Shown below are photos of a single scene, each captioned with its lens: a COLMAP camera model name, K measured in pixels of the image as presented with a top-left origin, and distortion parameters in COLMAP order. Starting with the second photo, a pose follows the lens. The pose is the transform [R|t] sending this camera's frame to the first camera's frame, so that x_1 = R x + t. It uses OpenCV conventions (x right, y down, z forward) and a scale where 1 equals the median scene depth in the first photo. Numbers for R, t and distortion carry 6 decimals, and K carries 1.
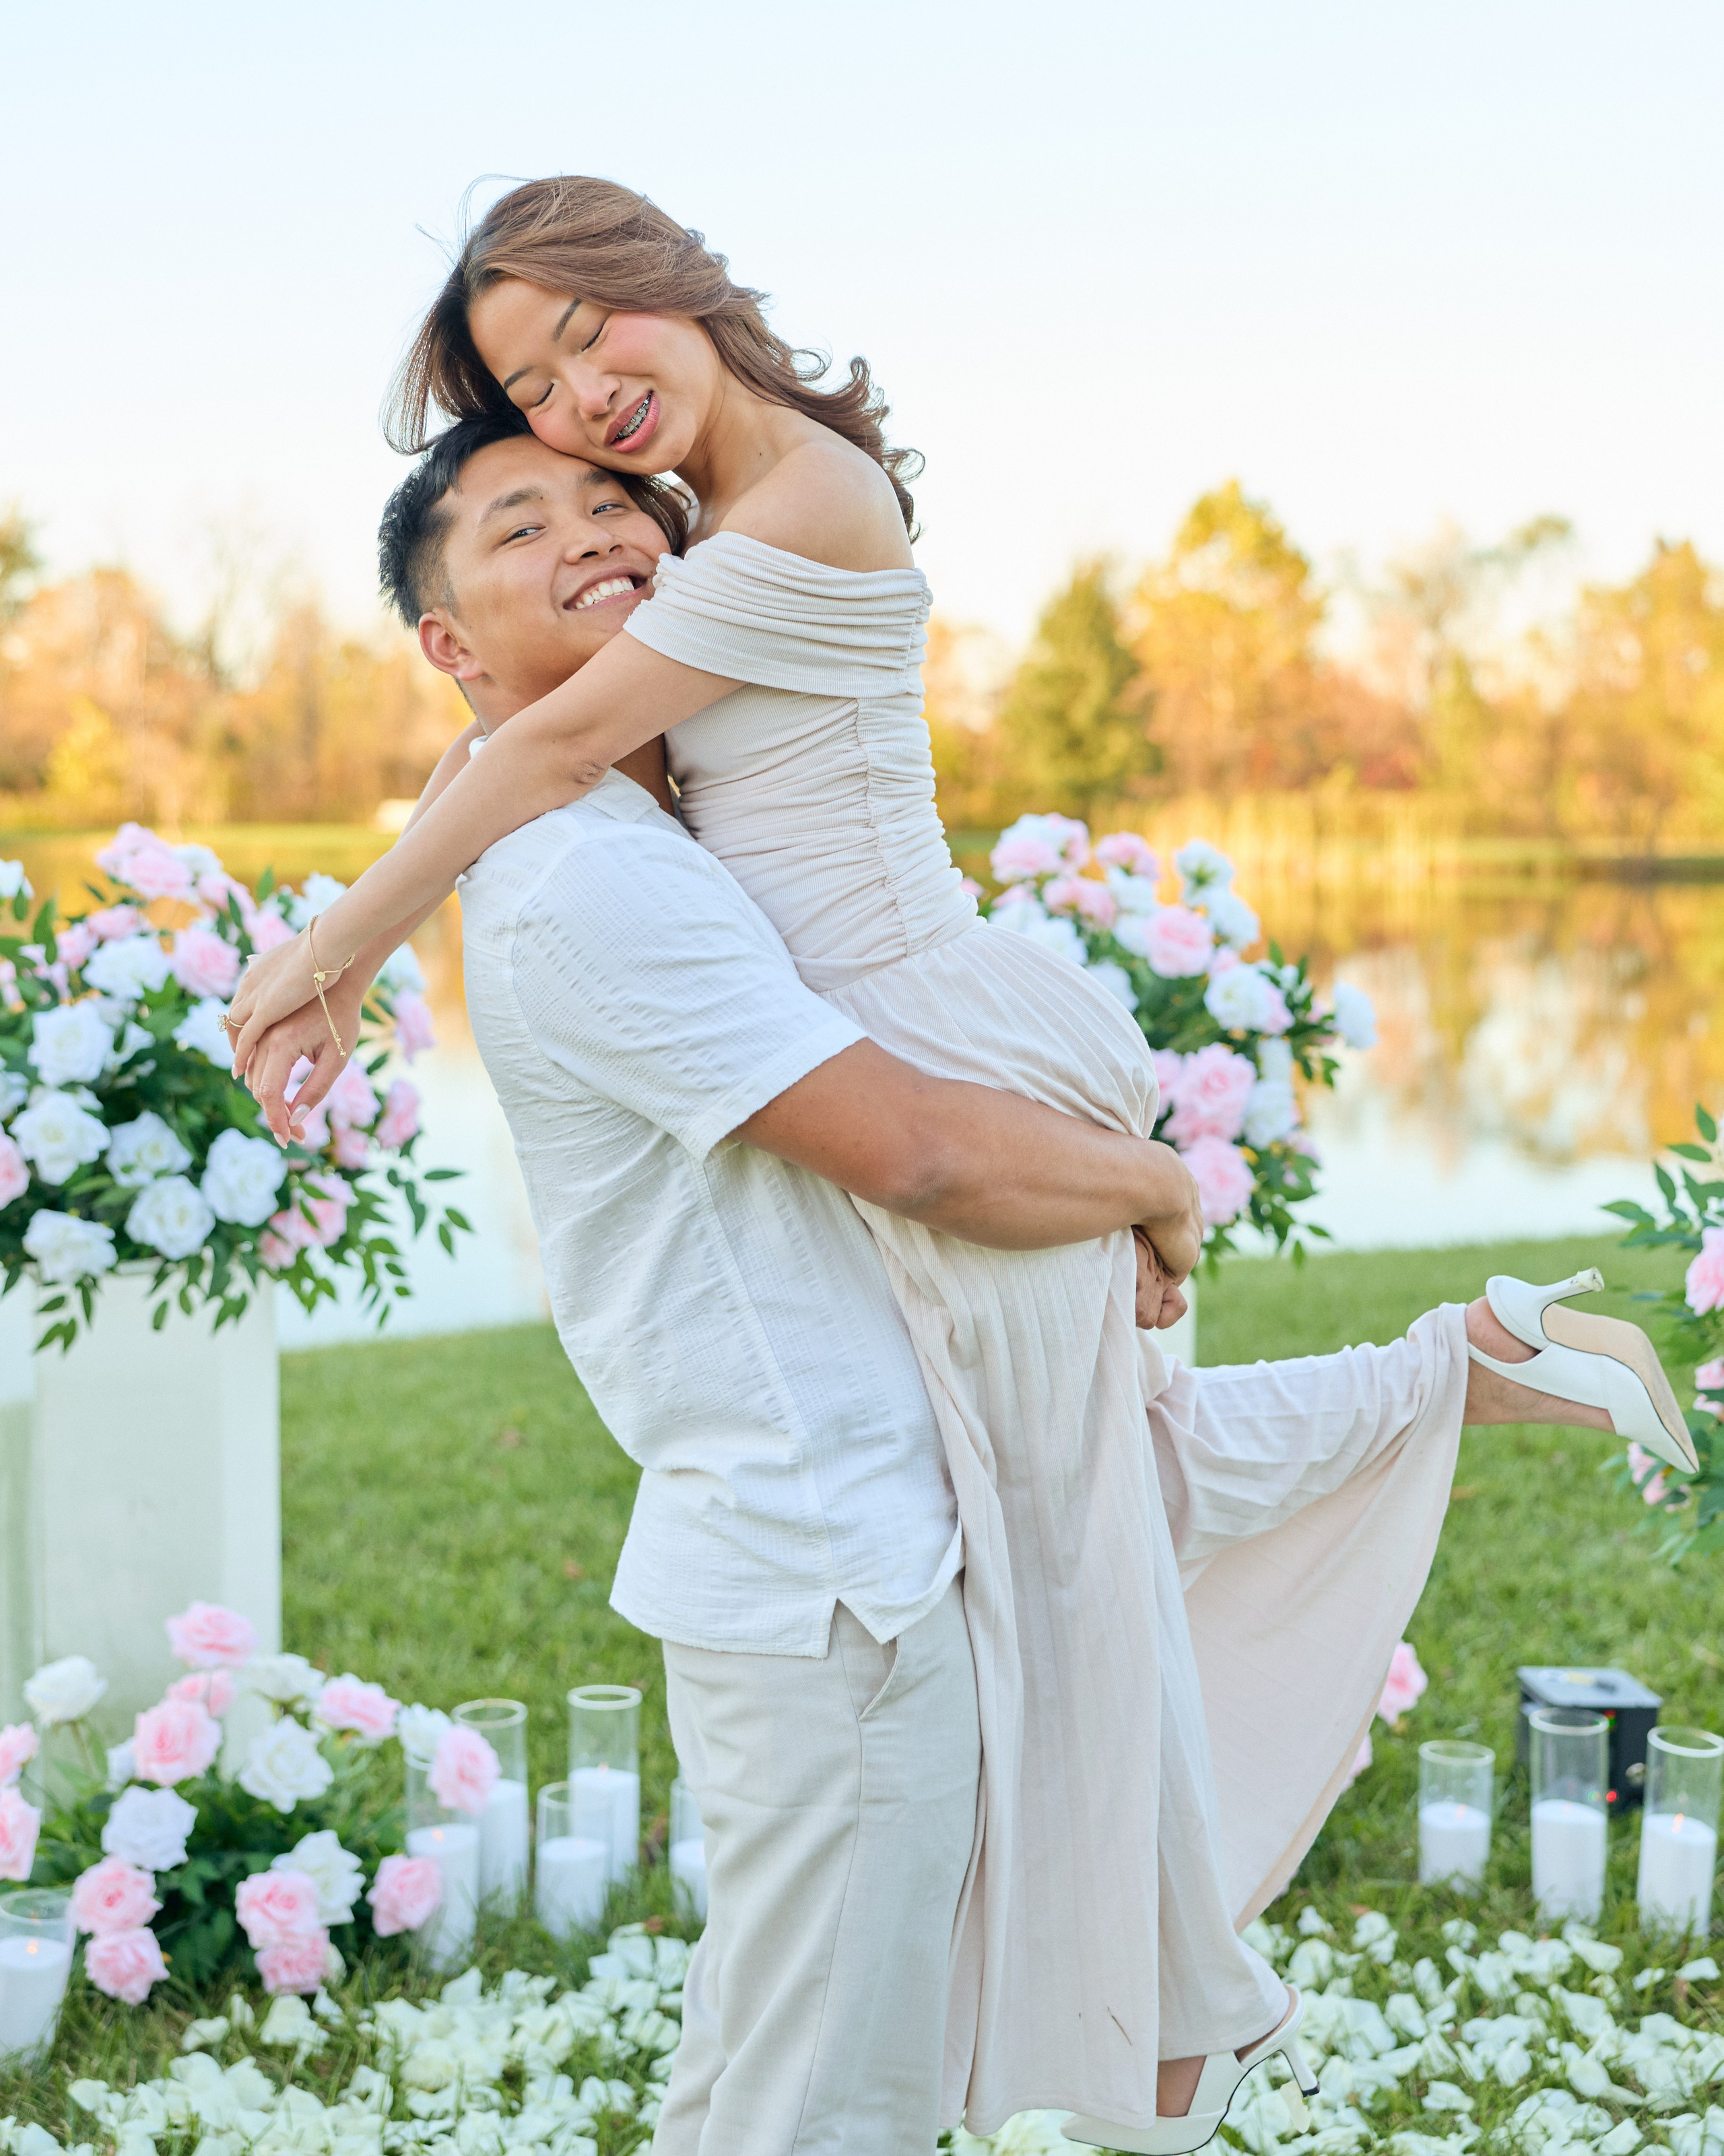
lens RADIAL K [[3209.2, 0, 865.3], [0, 3209.2, 771.2], [0, 0, 1]] dist [-0.003102, 0.000000]
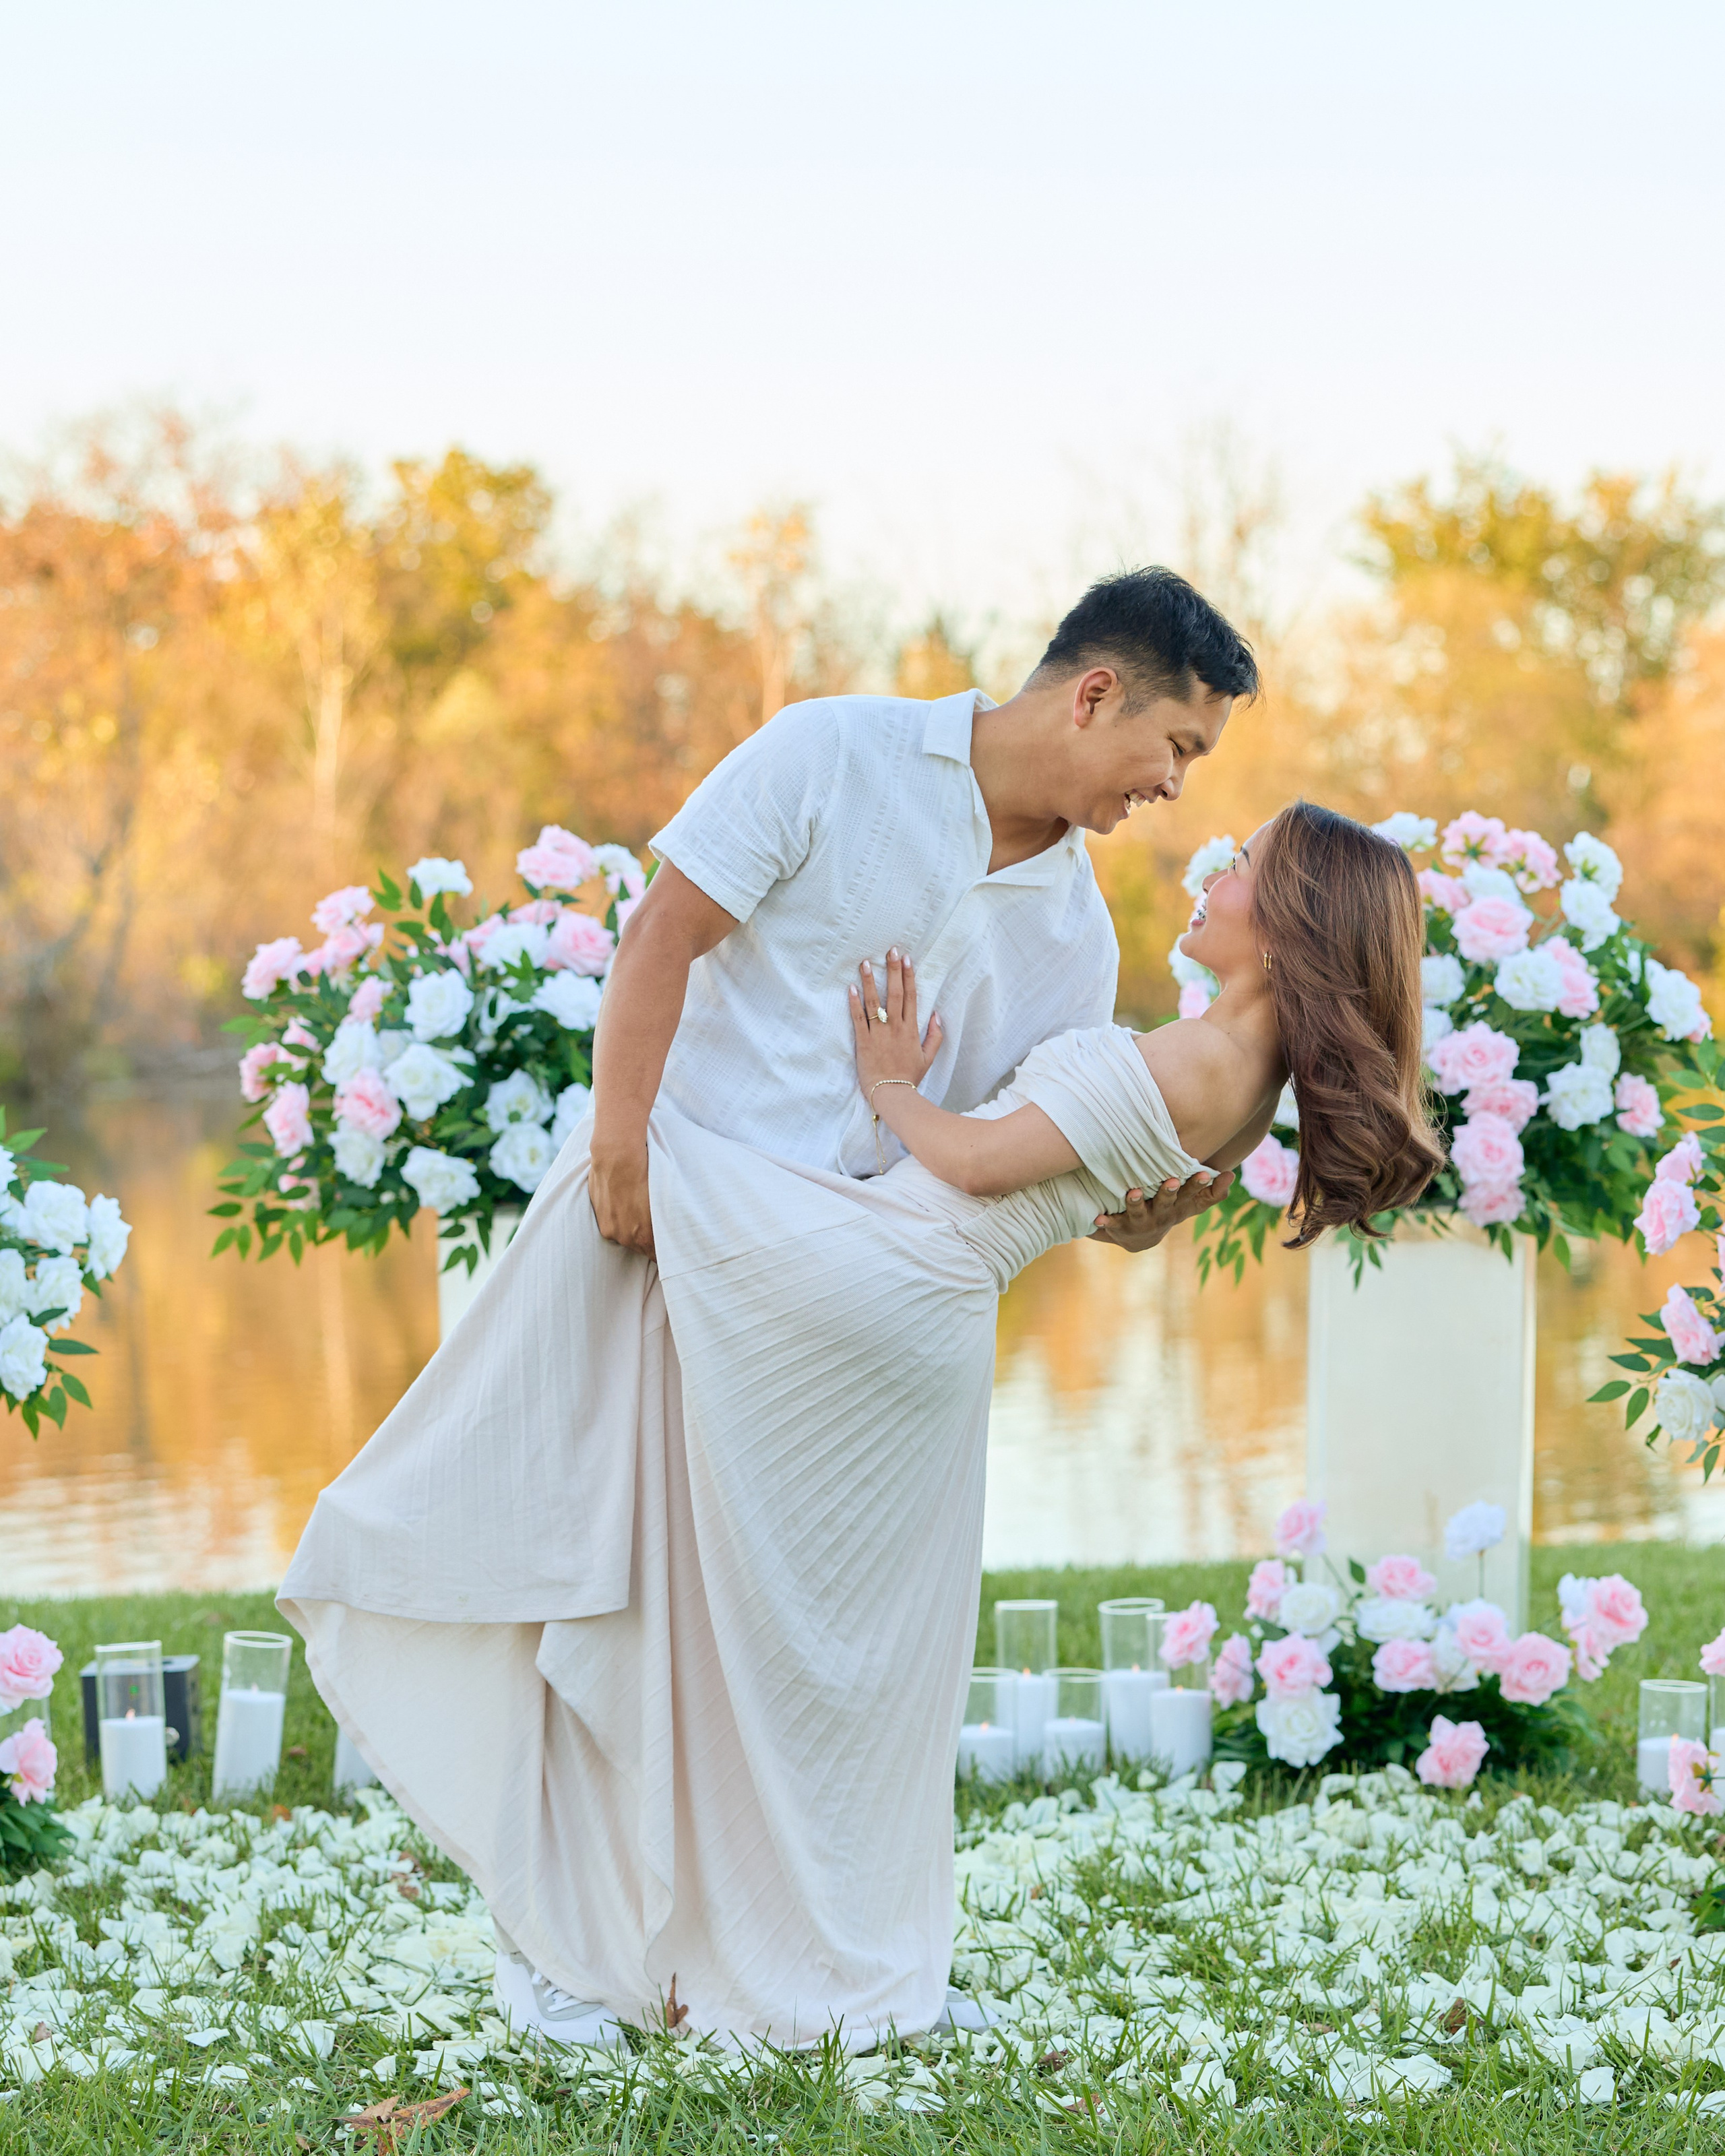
lens RADIAL K [[6020.4, 0, 1031.3], [0, 6020.4, 1300.8], [0, 0, 1]] dist [-0.026888, 0.000000]
pose [[0.925041, 0.011866, -0.379681, 0.773176], [0.009958, 0.998411, 0.055463, 0.071119], [0.379736, -0.055086, 0.923453, -0.938623]]
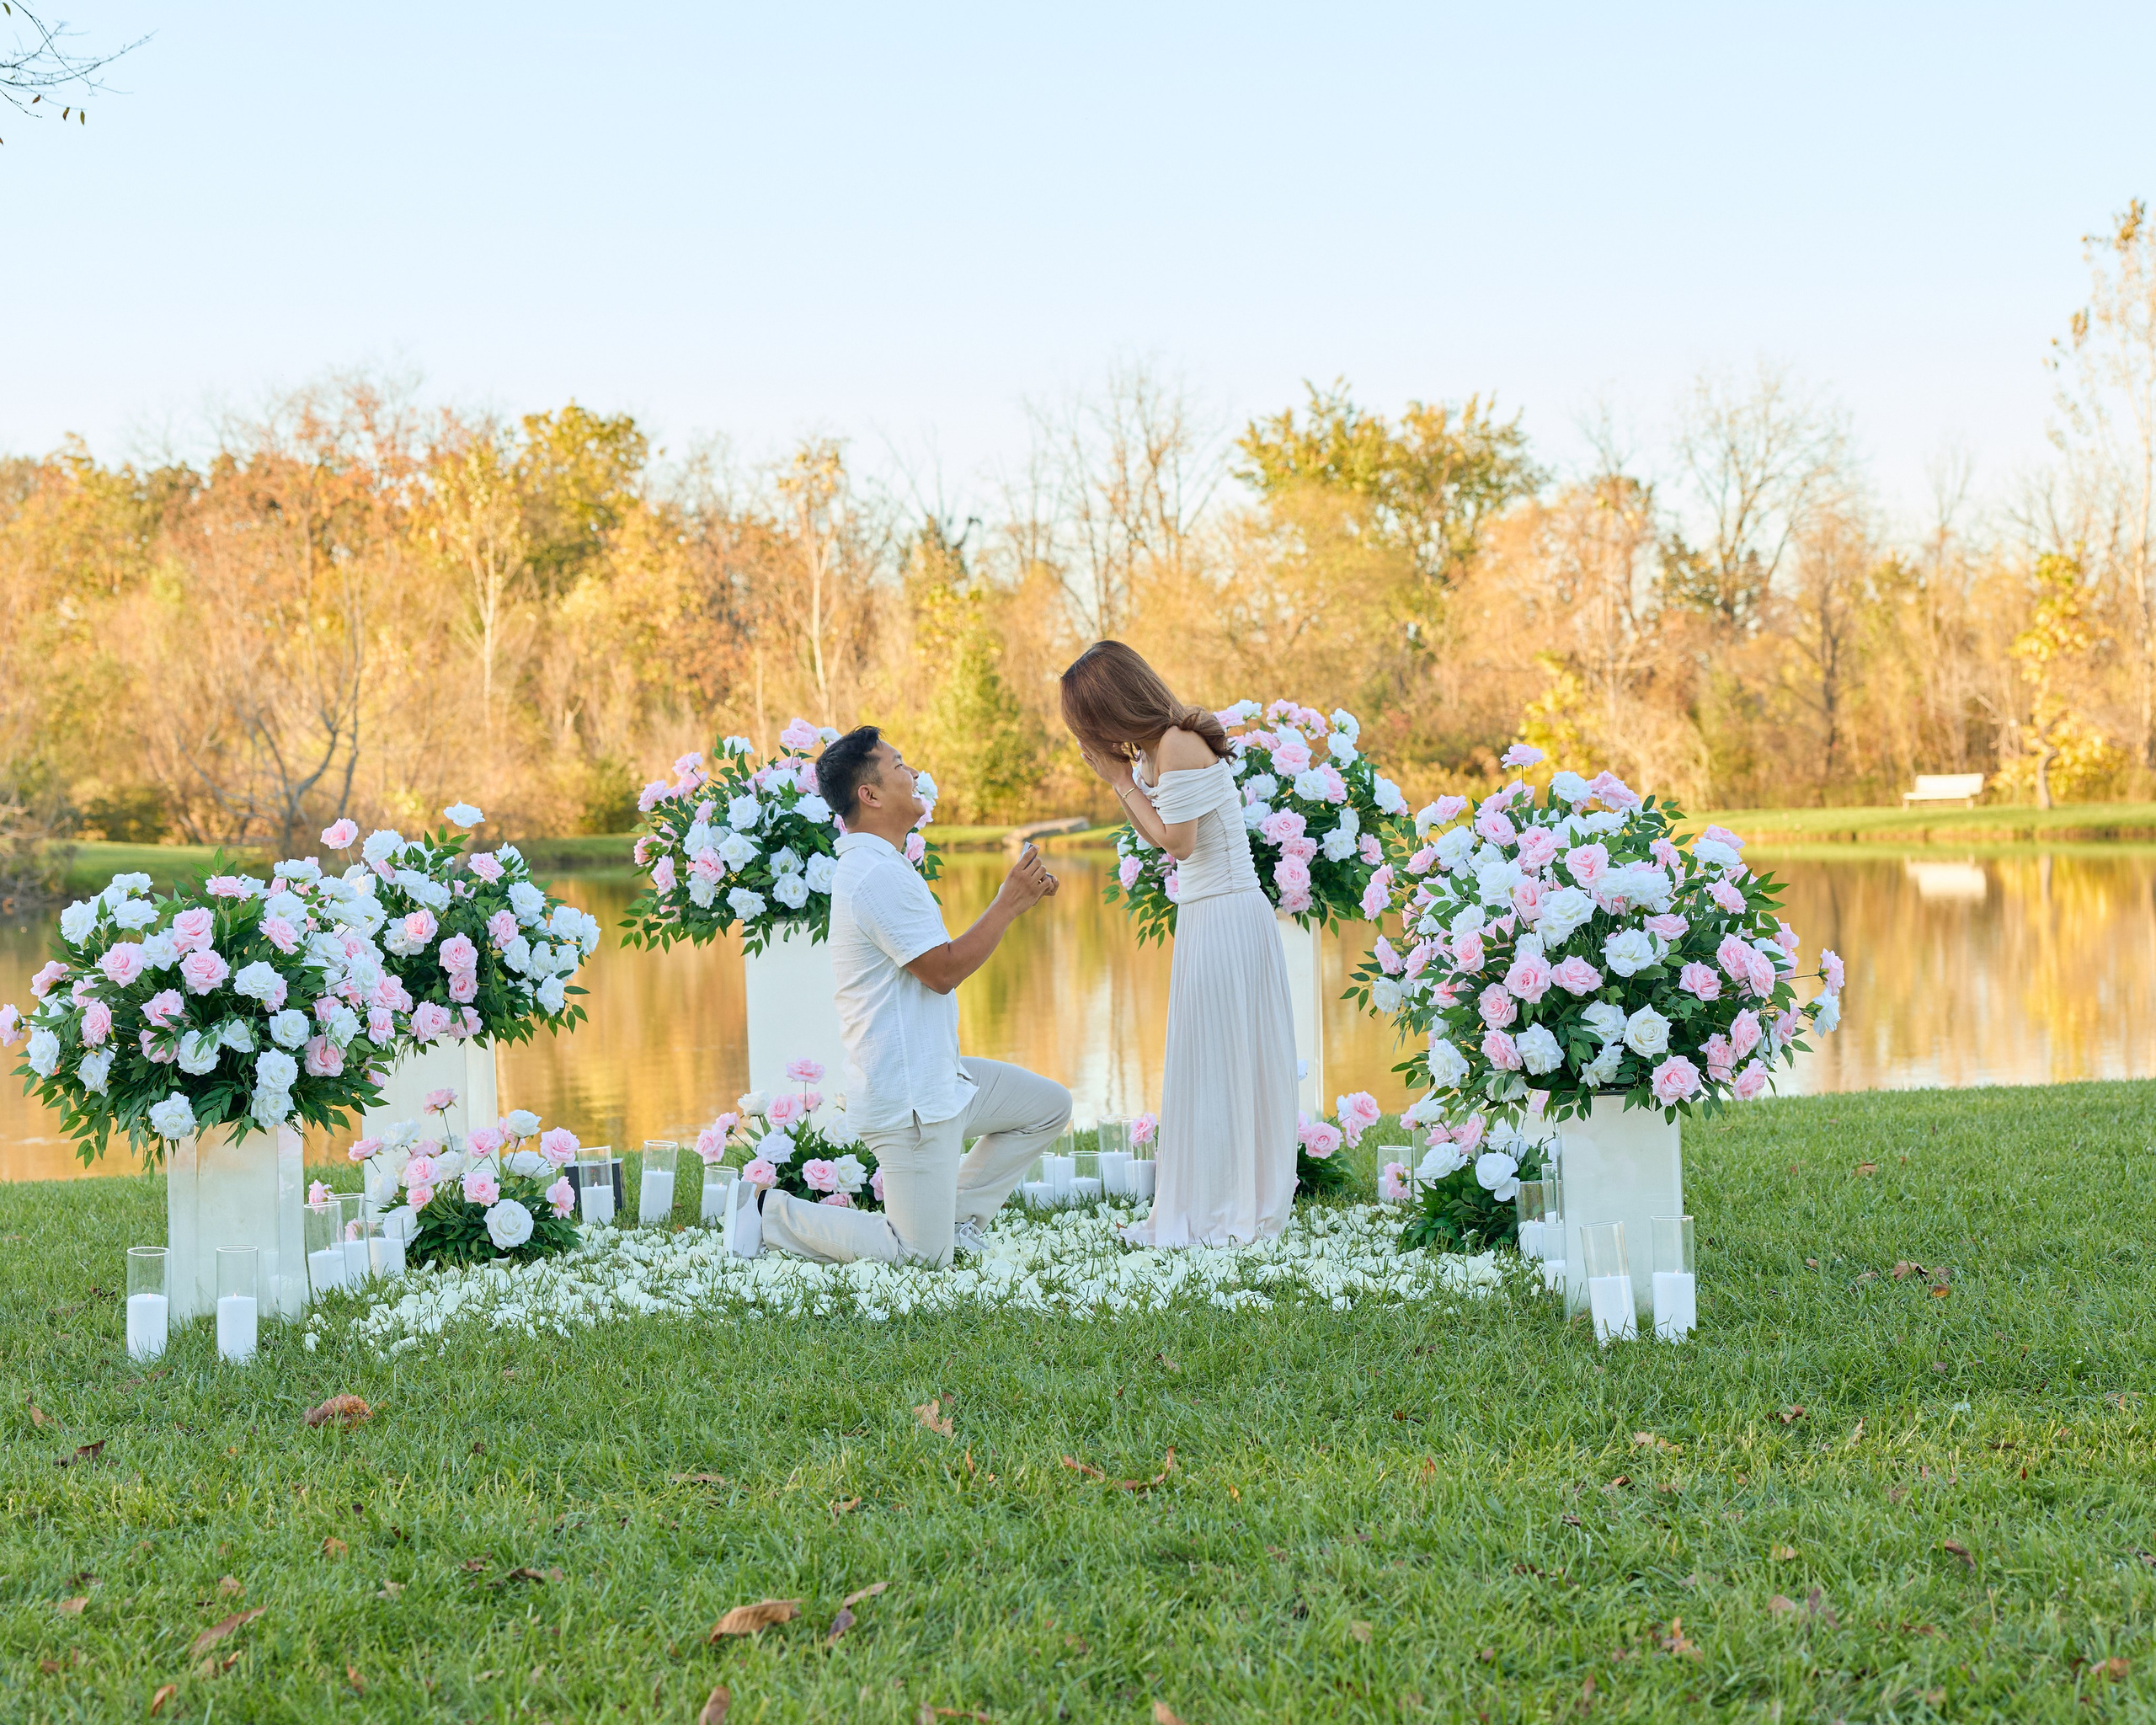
lens RADIAL K [[4665.5, 0, 993.1], [0, 4665.5, 772.0], [0, 0, 1]] dist [0.009538, 0.000000]
pose [[0.923712, -0.033114, -0.381655, 1.139020], [0.035216, 0.999379, -0.001478, 0.065762], [0.381466, -0.012075, 0.924304, -1.918322]]
